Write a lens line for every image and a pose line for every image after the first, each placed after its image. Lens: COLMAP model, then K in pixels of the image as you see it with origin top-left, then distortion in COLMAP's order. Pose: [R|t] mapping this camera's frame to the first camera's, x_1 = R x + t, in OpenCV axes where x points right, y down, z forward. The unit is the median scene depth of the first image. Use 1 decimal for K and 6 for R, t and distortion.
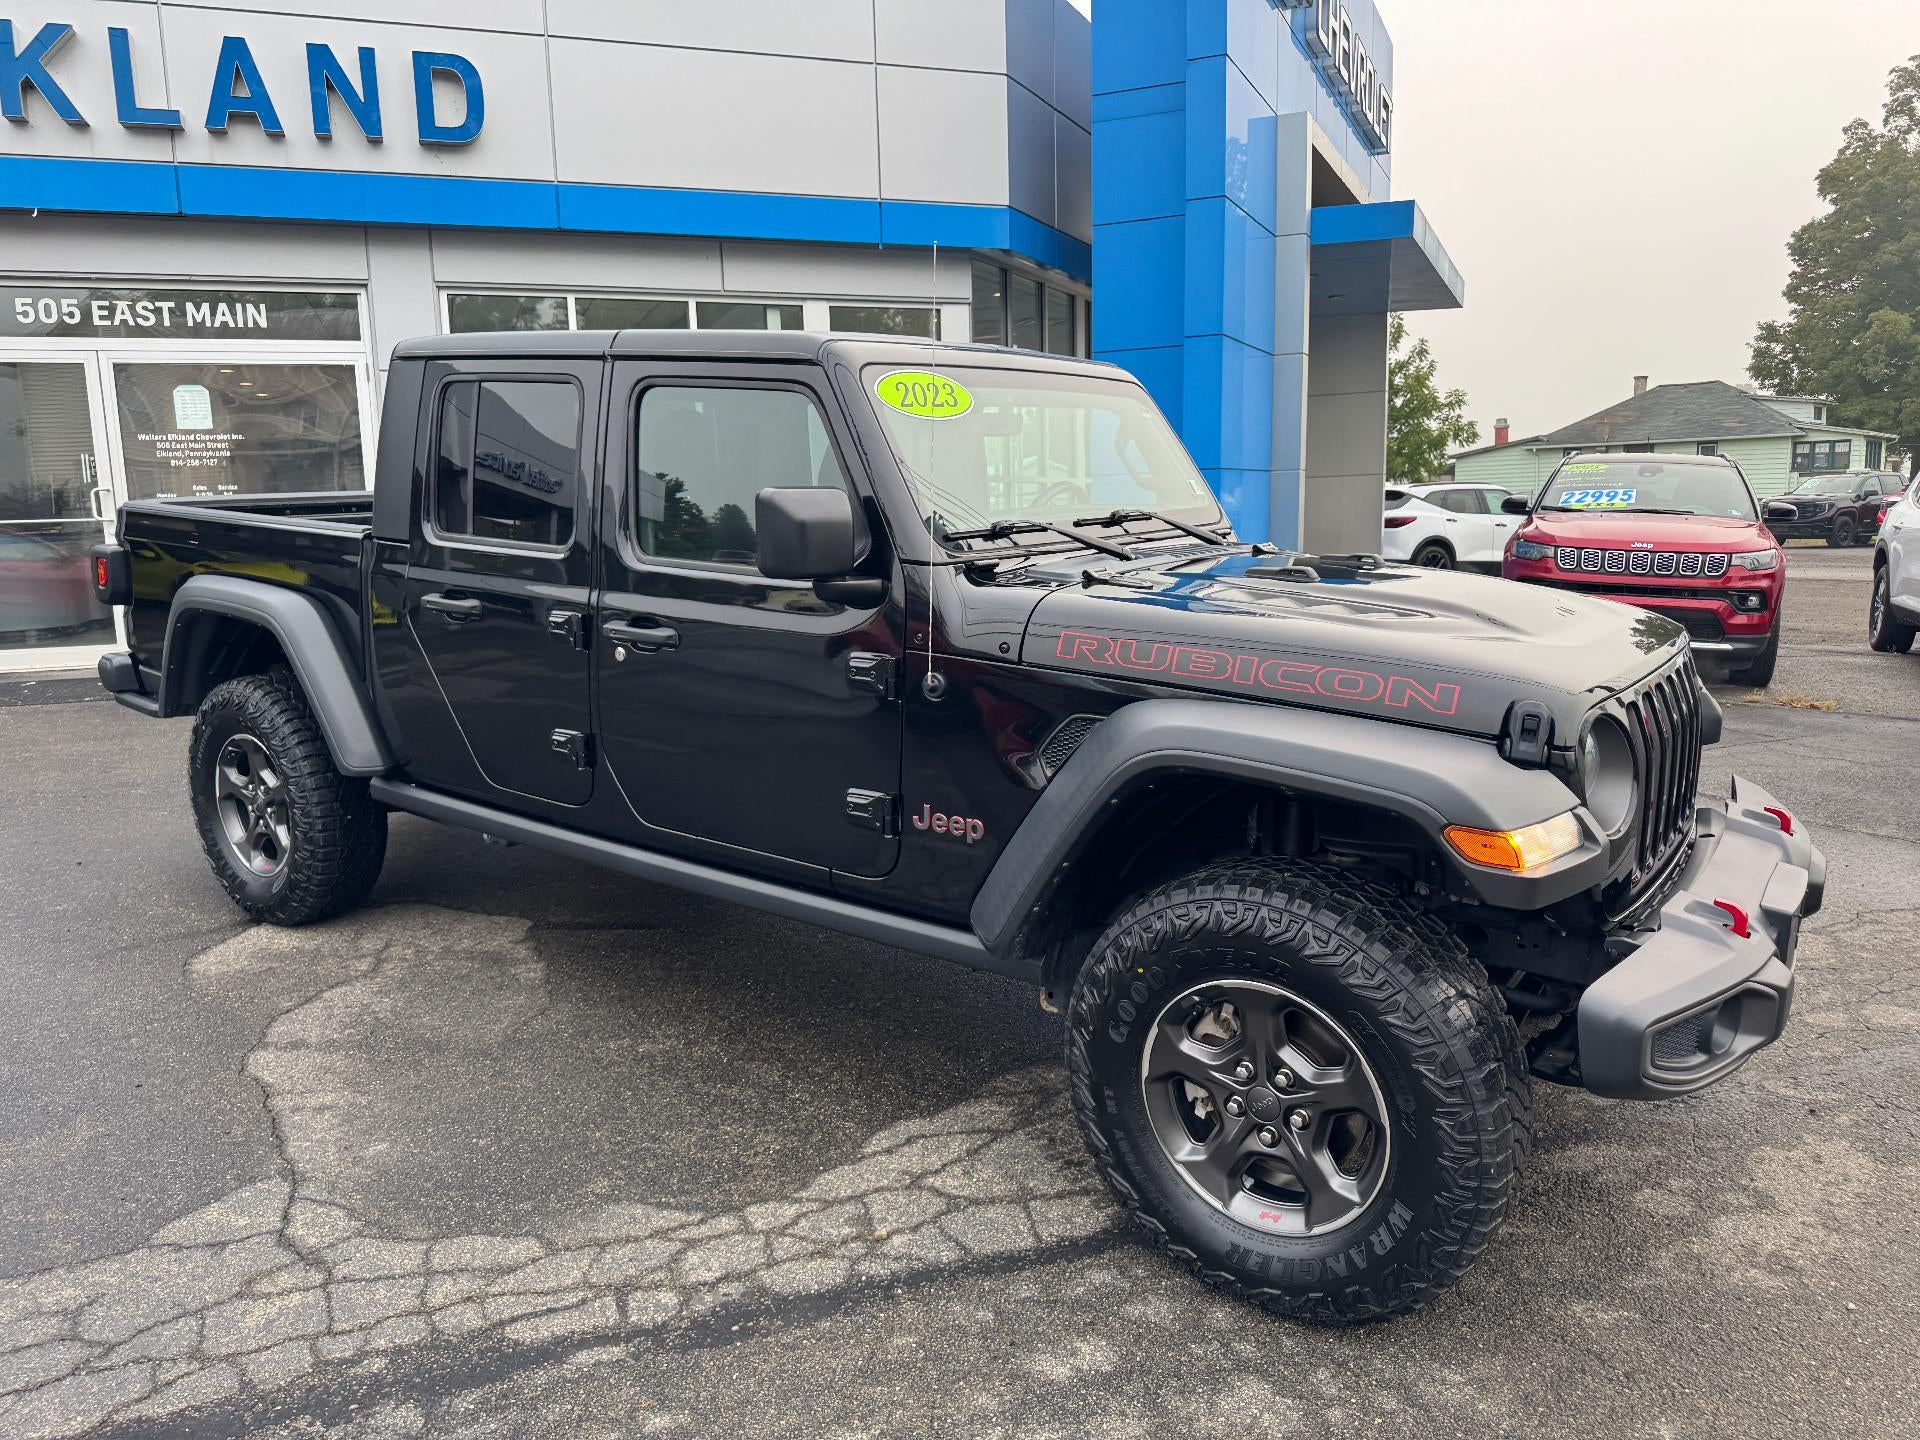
lens RADIAL K [[1376.5, 0, 960.0], [0, 1376.5, 695.6], [0, 0, 1]] dist [0.028918, -0.037632]
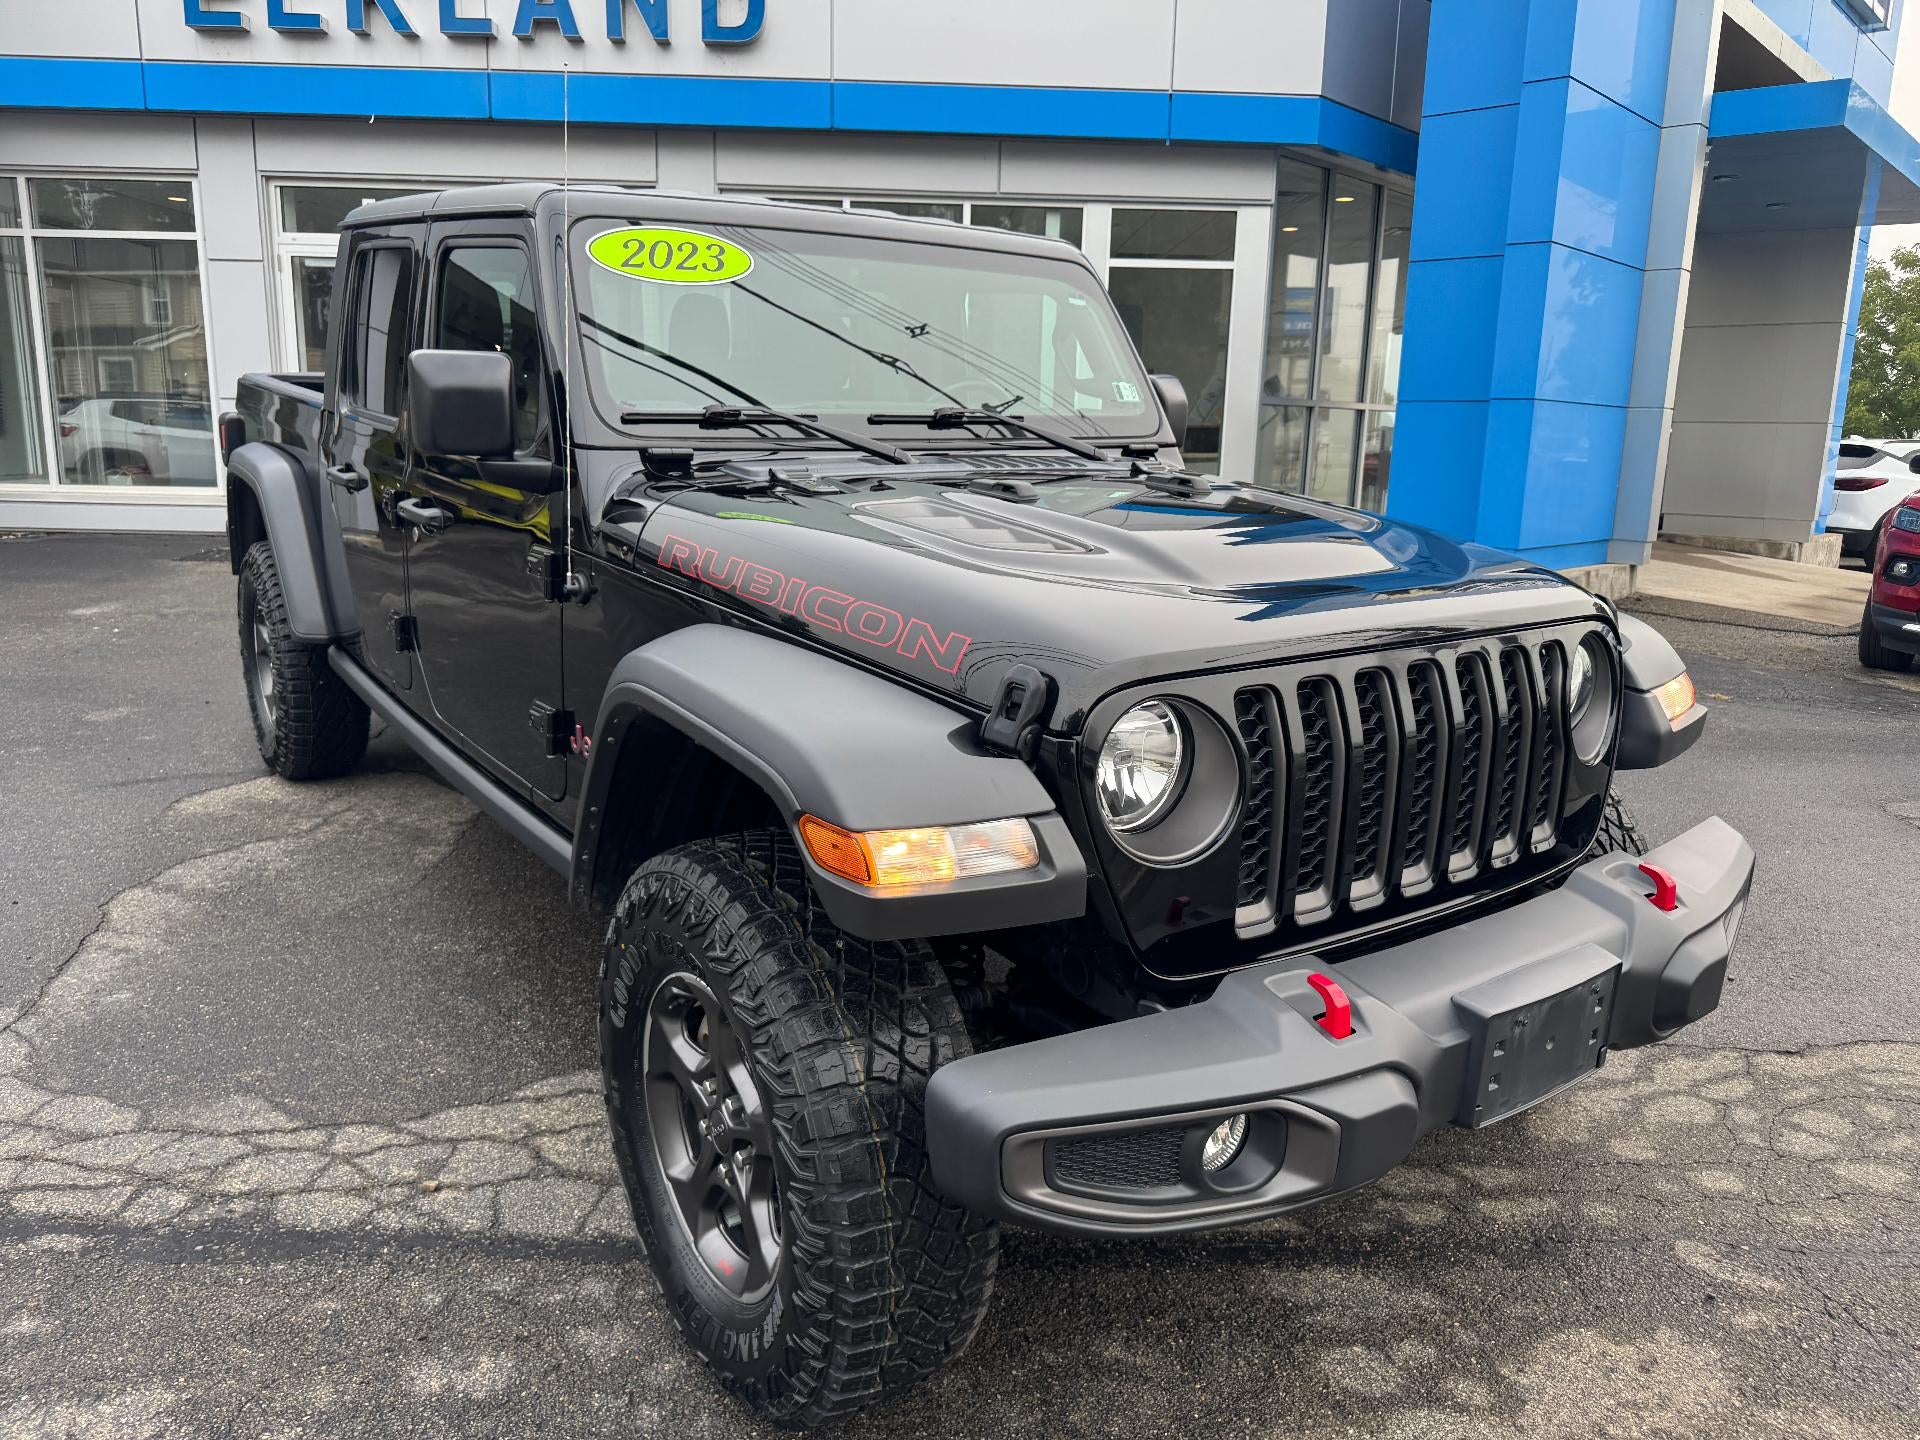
lens RADIAL K [[1381.1, 0, 965.6], [0, 1381.1, 698.5], [0, 0, 1]] dist [0.016977, -0.025530]
pose [[0.945792, 0.107540, -0.306453, 0.338625], [-0.091737, 0.993623, 0.065557, -0.012447], [0.311548, -0.033891, 0.949626, 0.167830]]
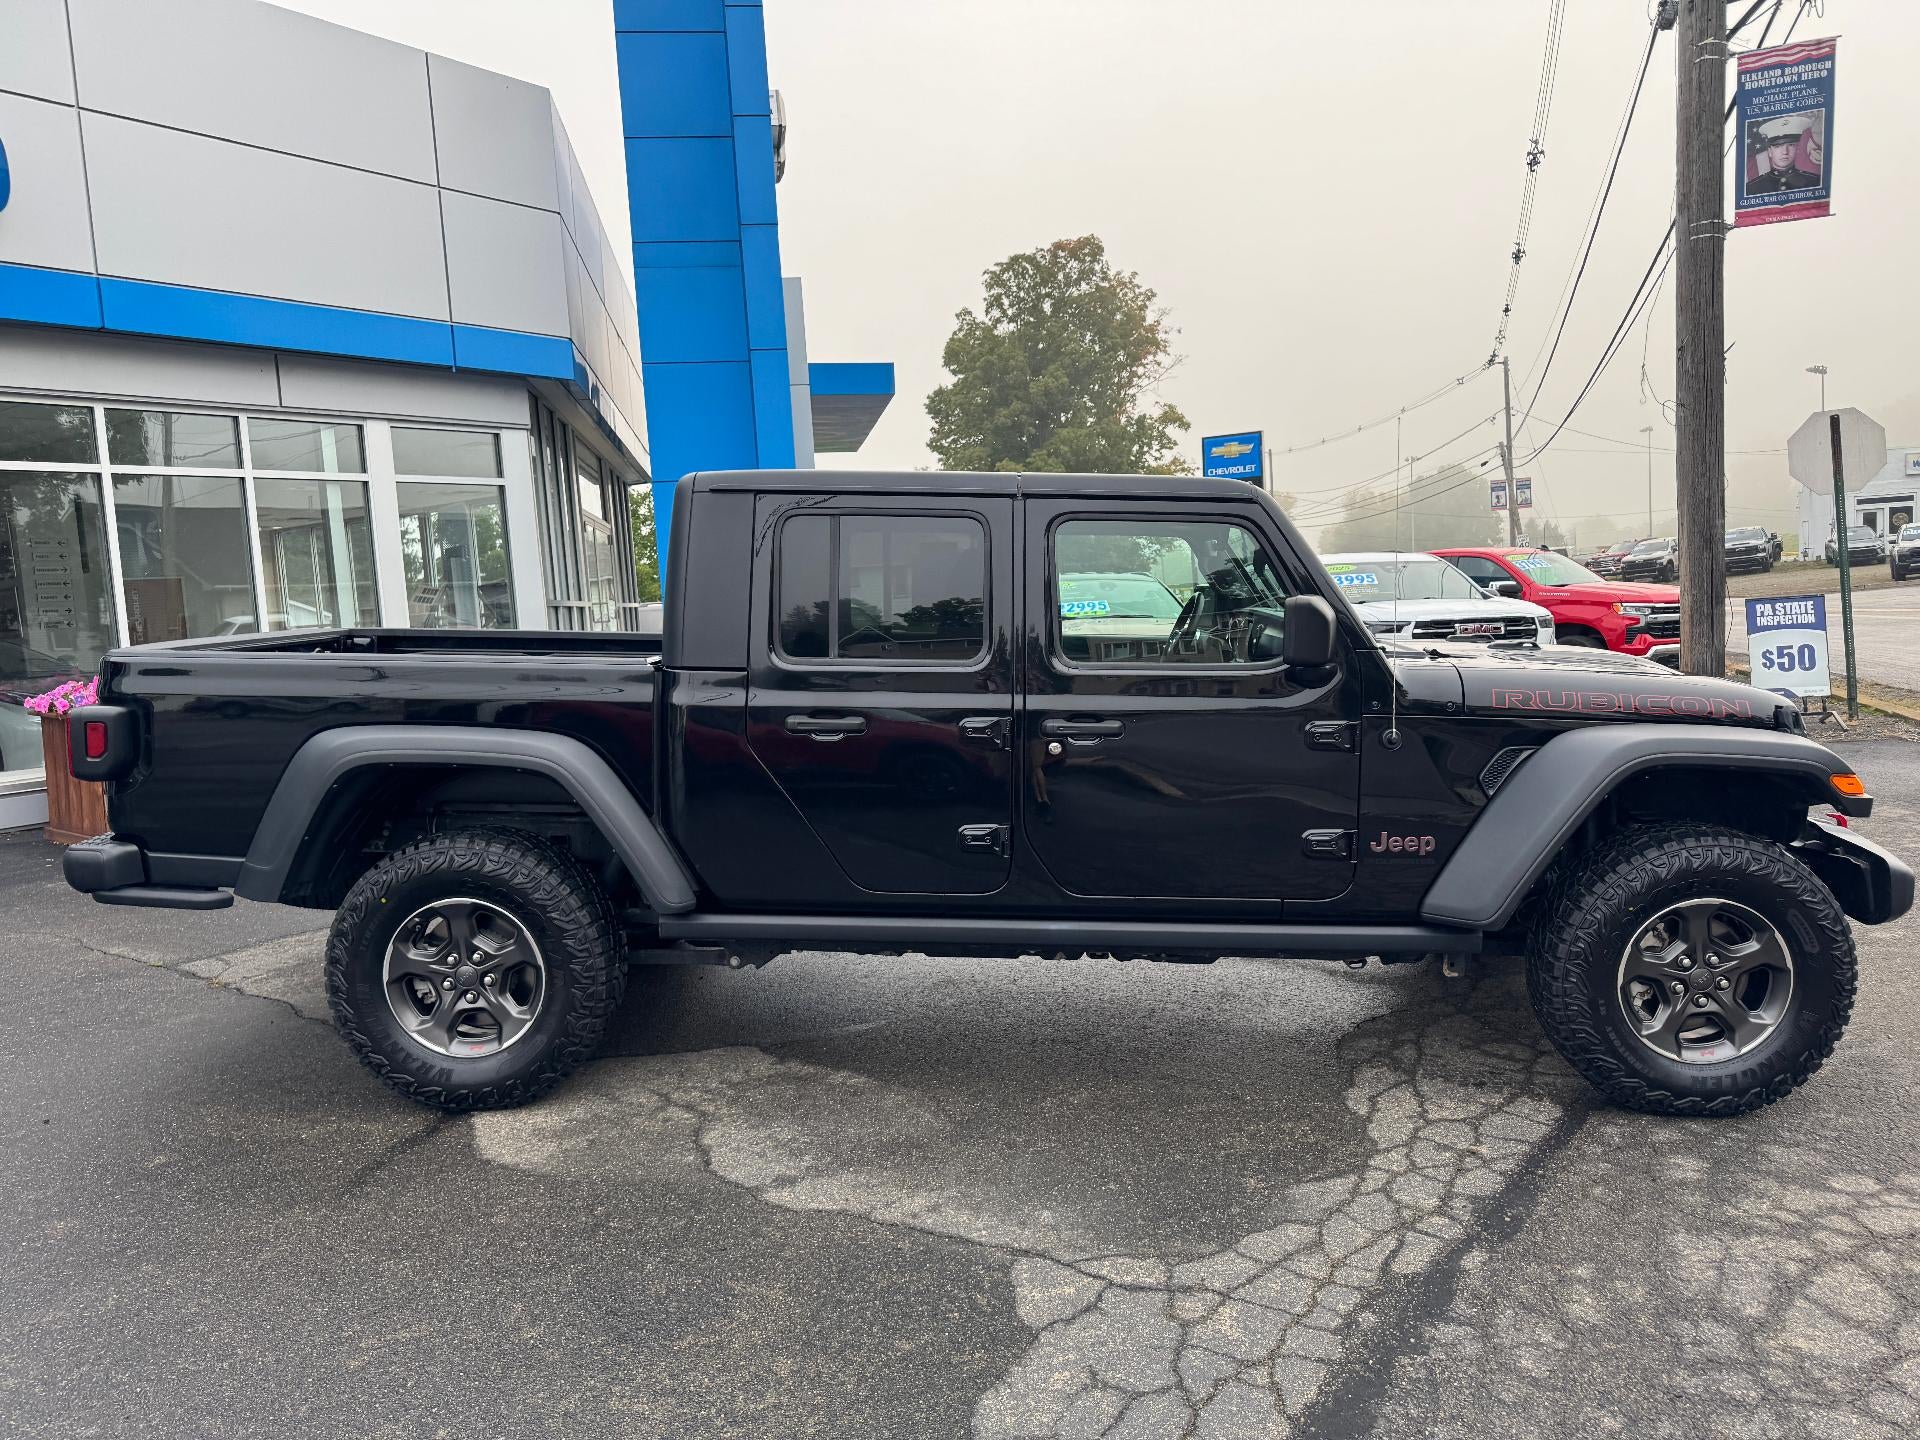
lens RADIAL K [[1370.2, 0, 960.0], [0, 1370.2, 720.0], [0, 0, 1]] dist [0.027111, -0.038318]
pose [[0.833045, -0.073251, 0.548335, -0.757173], [0.113340, 0.992768, -0.039568, -0.014318], [-0.541471, 0.095111, 0.835322, 0.081443]]
